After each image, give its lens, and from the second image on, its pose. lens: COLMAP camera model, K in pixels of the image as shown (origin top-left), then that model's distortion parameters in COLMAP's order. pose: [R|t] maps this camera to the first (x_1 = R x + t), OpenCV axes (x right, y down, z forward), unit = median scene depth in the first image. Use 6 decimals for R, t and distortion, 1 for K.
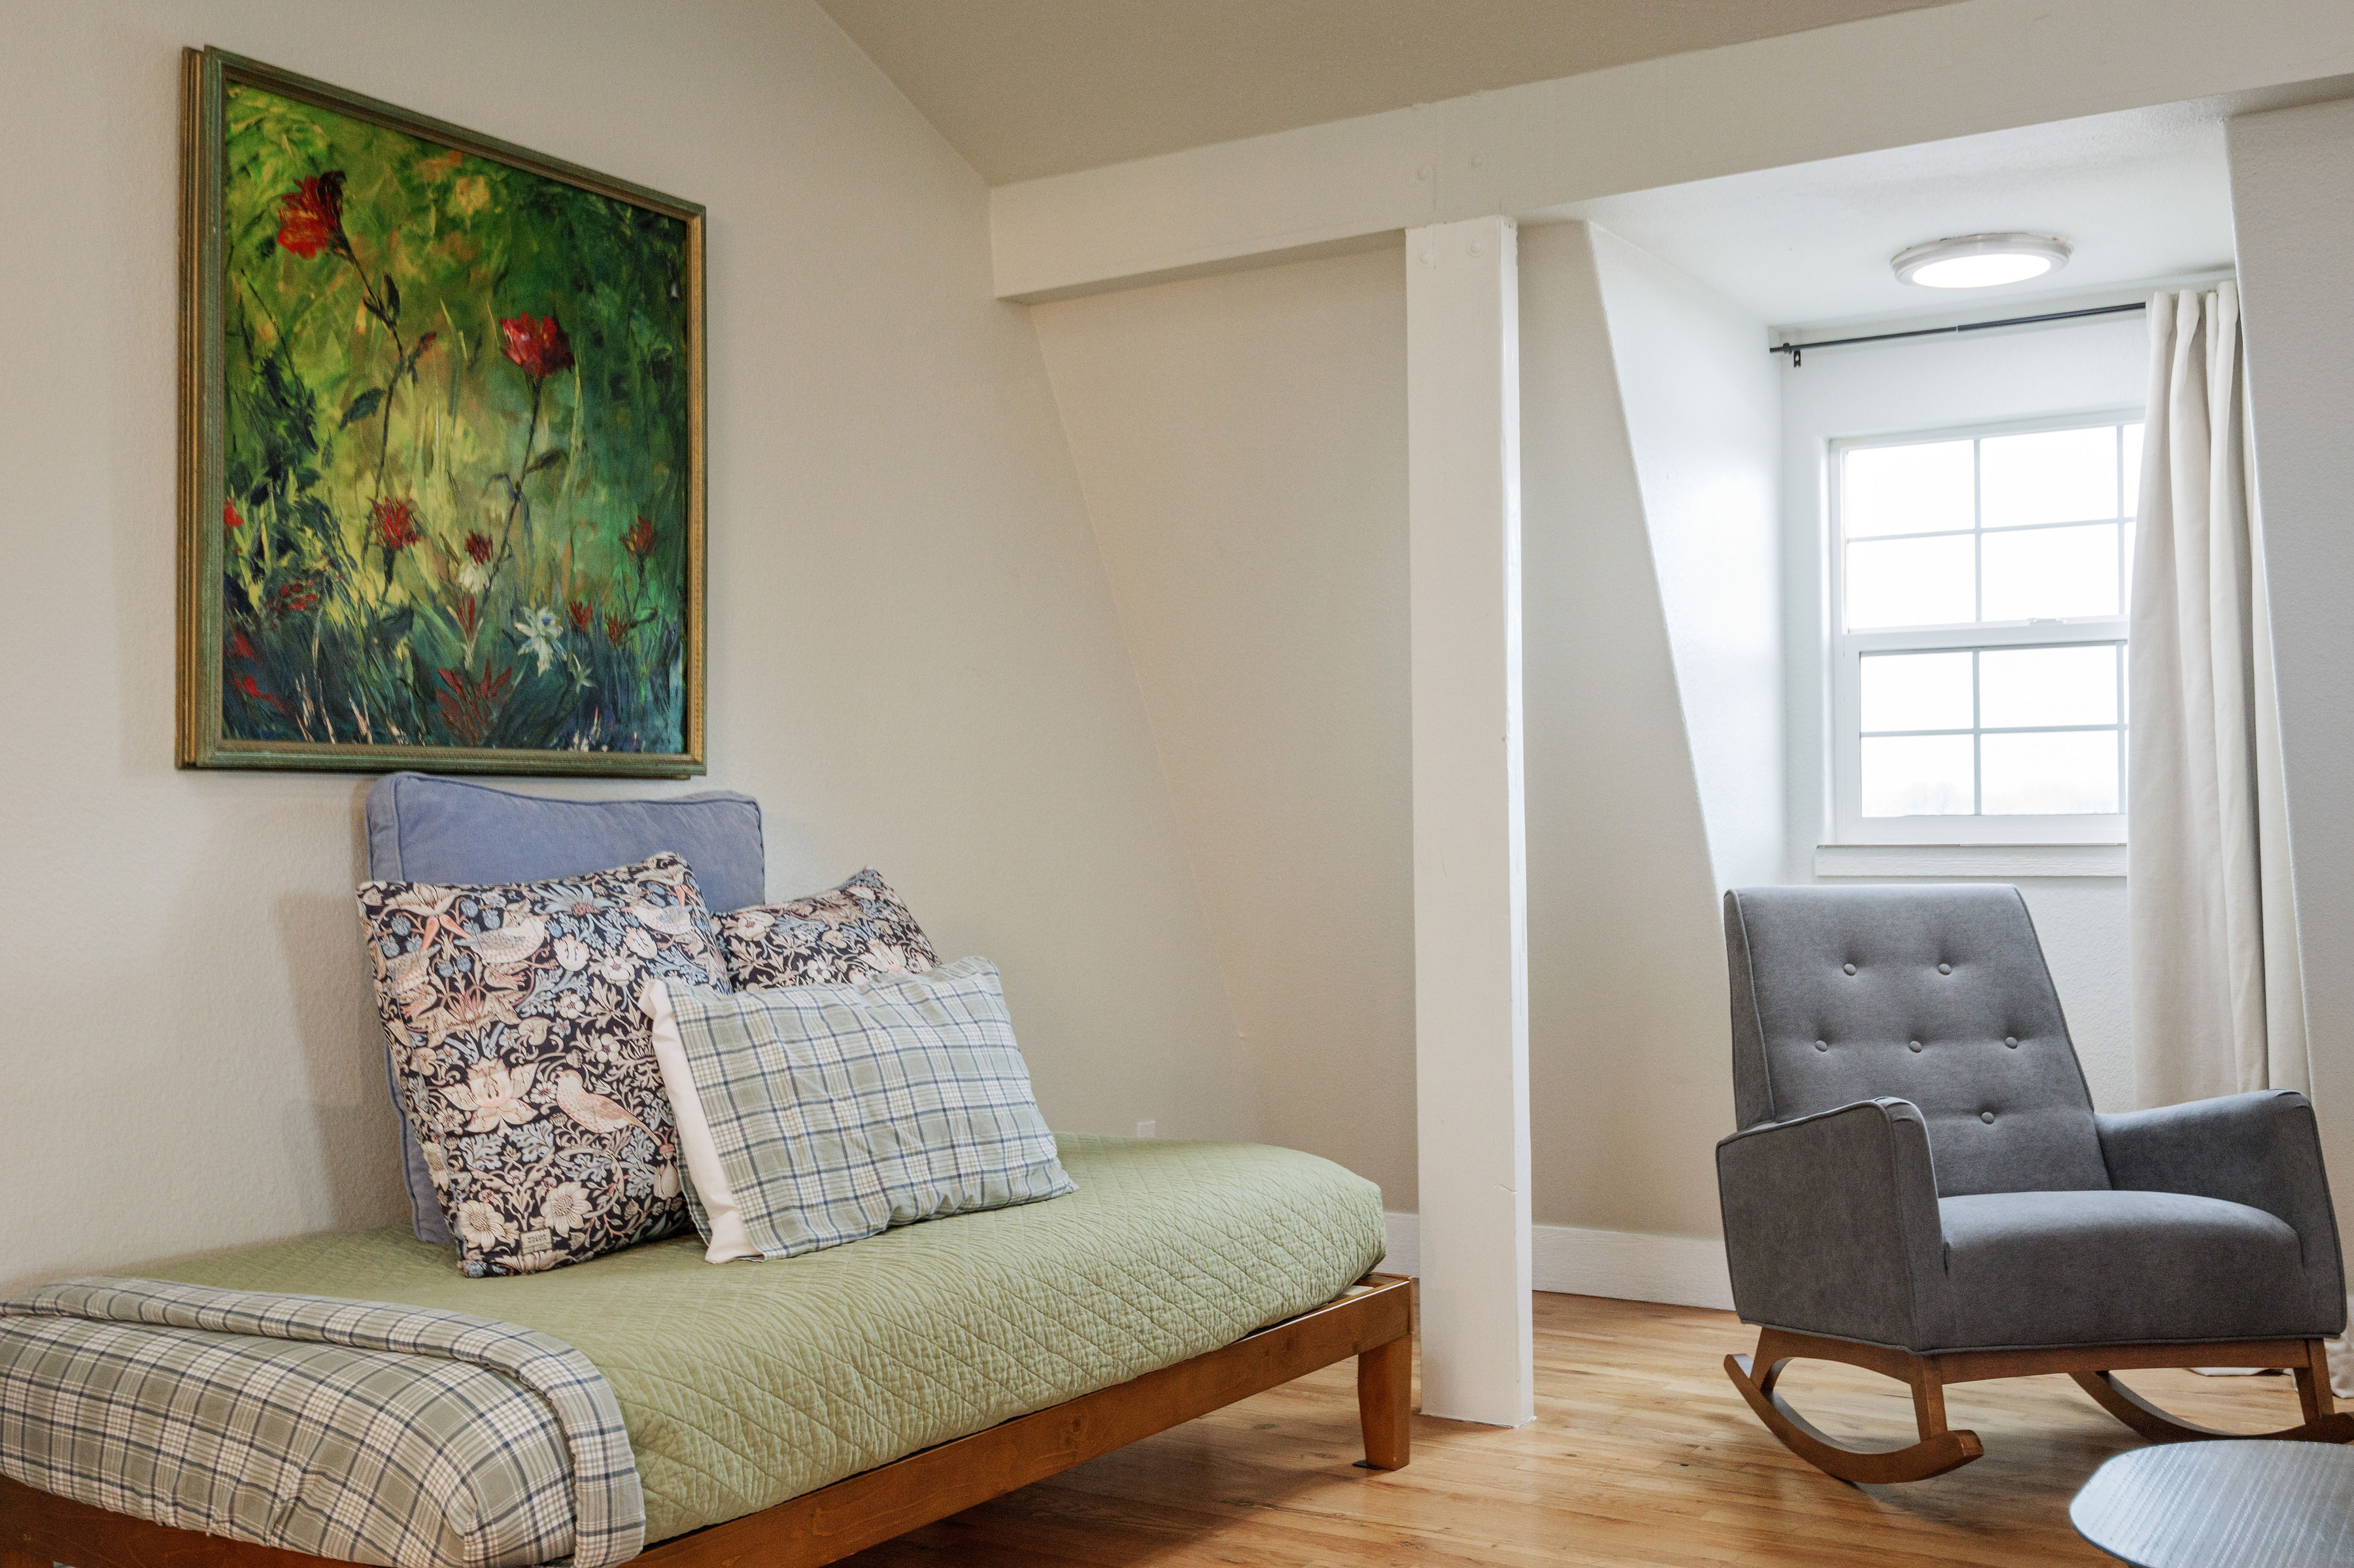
lens RADIAL K [[2337.9, 0, 1177.0], [0, 2337.9, 784.0], [0, 0, 1]] dist [0.012982, -0.015077]
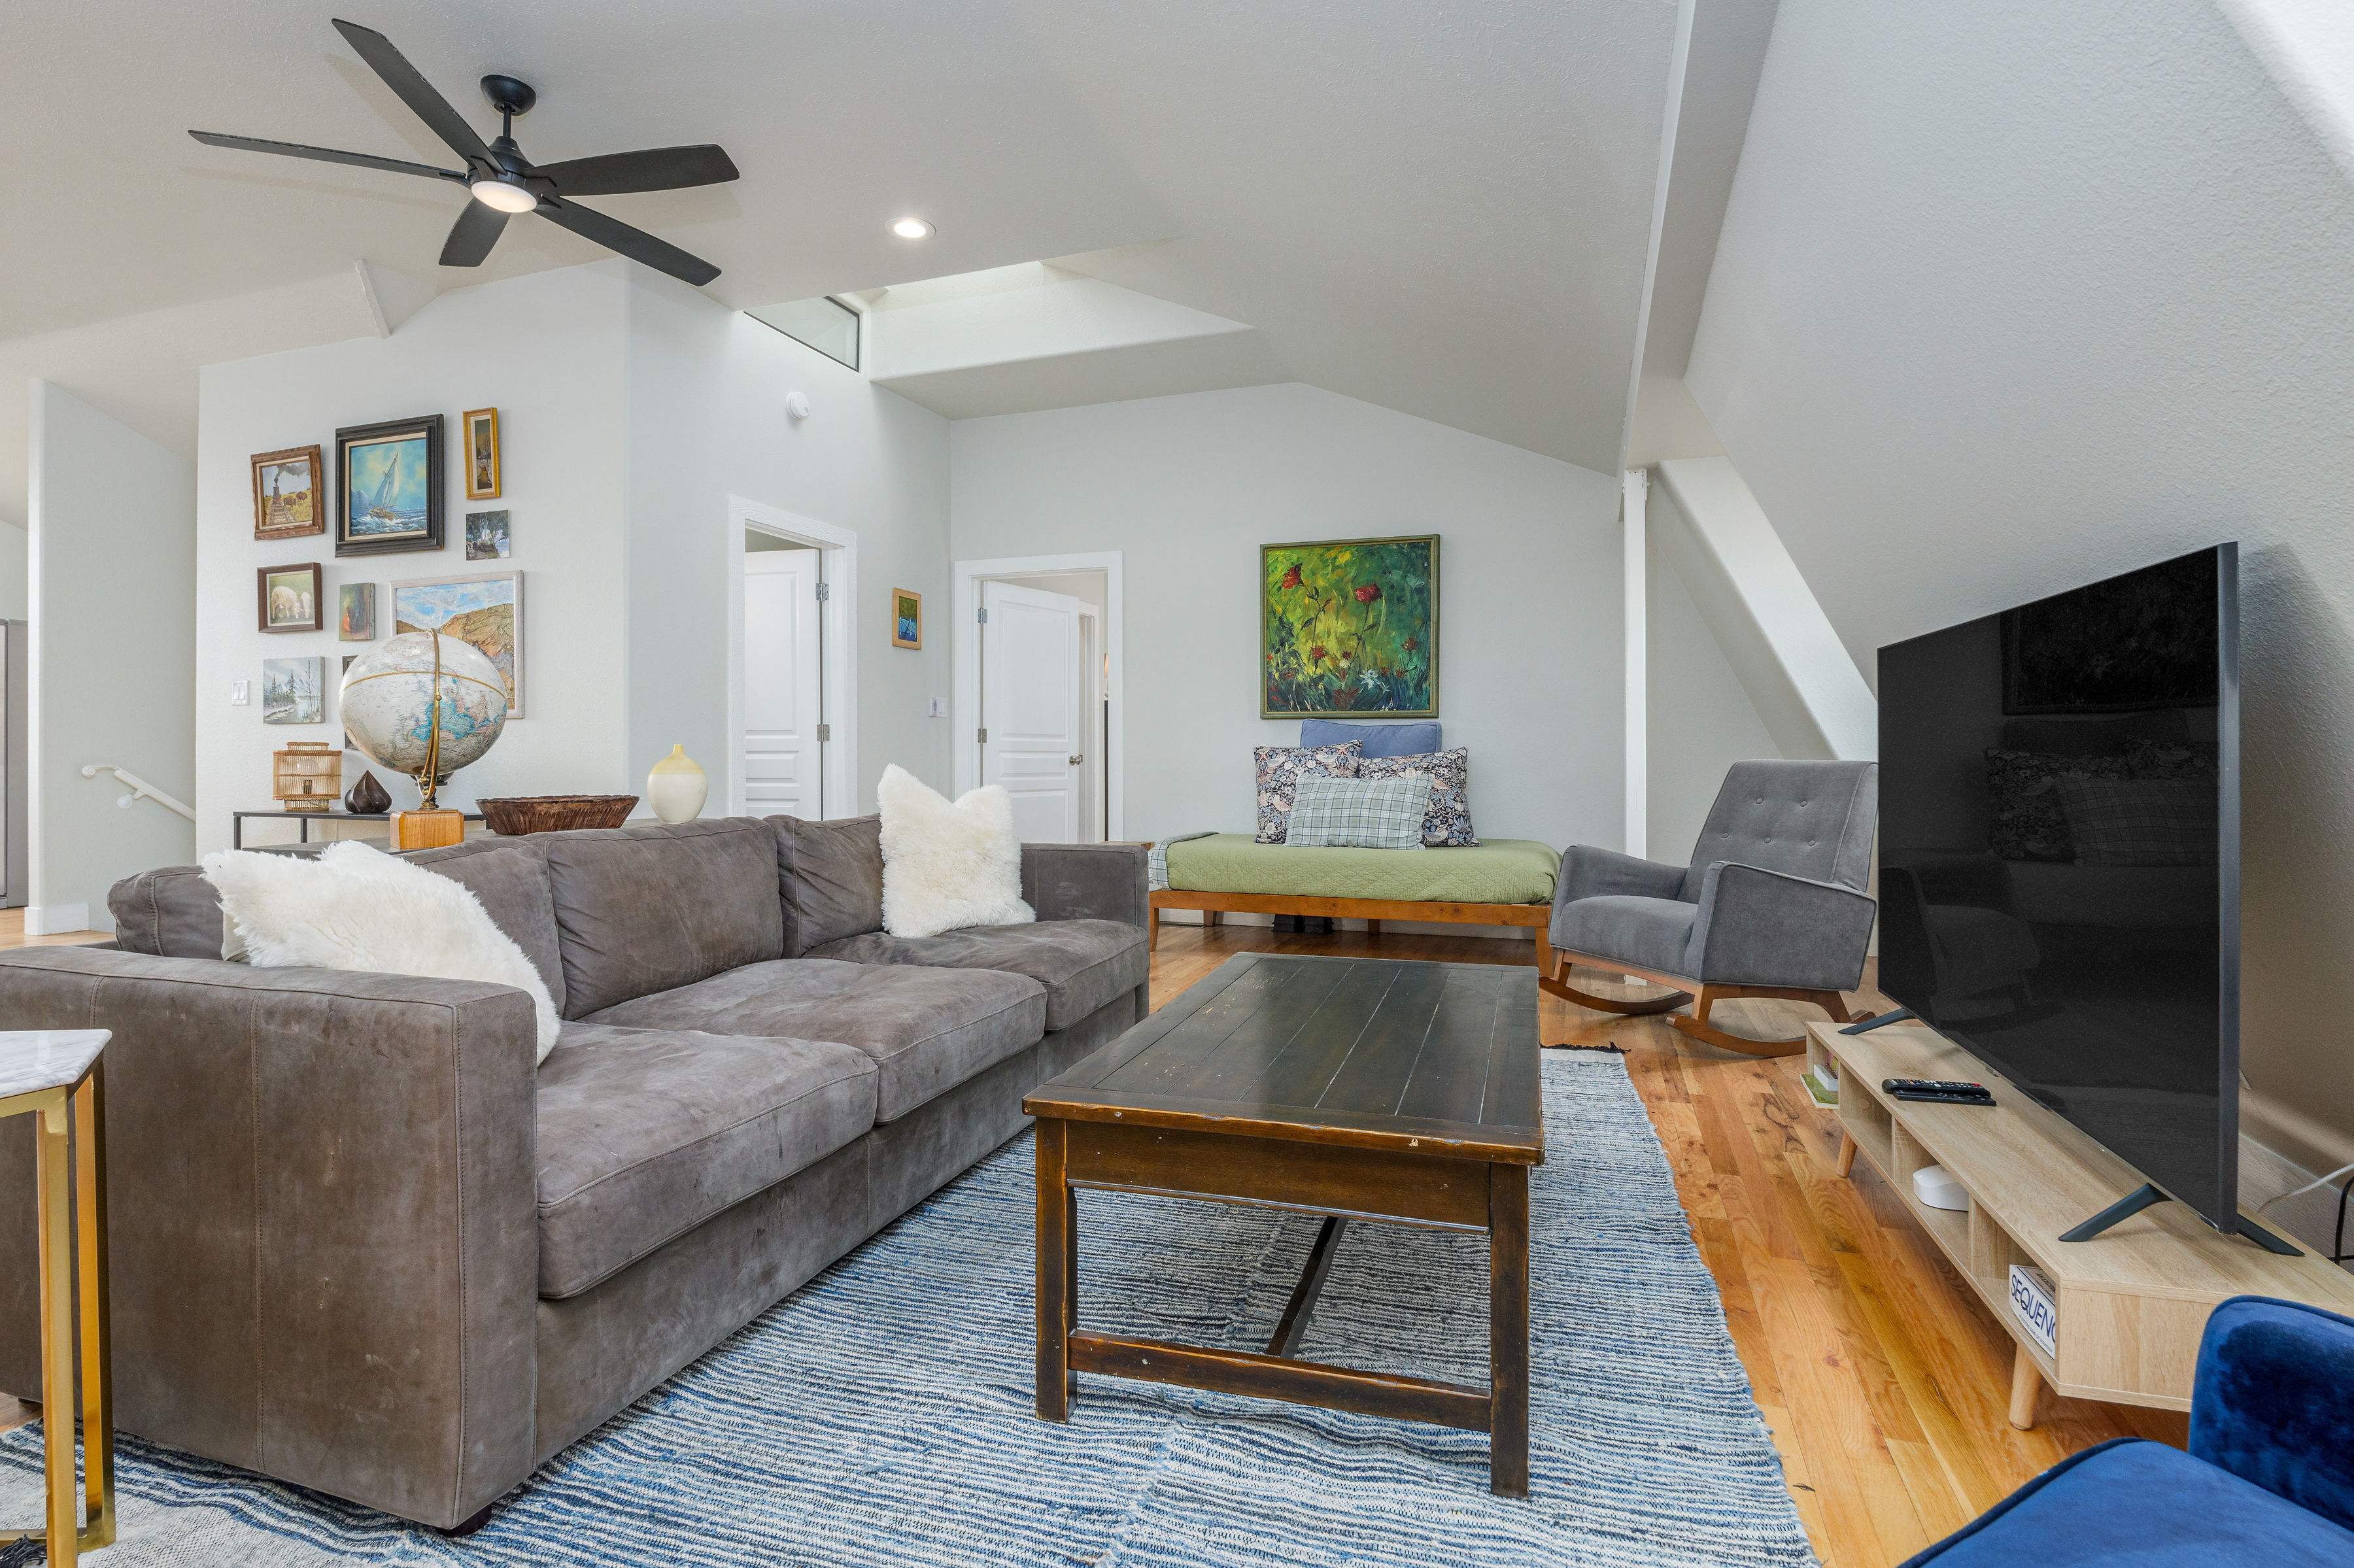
lens RADIAL K [[1081.5, 0, 1179.3], [0, 1081.5, 751.7], [0, 0, 1]] dist [-0.045606, 0.000151]
pose [[0.235689, 0.008997, -0.971787, 1.300934], [0.018420, 0.999736, 0.013724, 0.020128], [0.971654, -0.021135, 0.235461, 0.372778]]
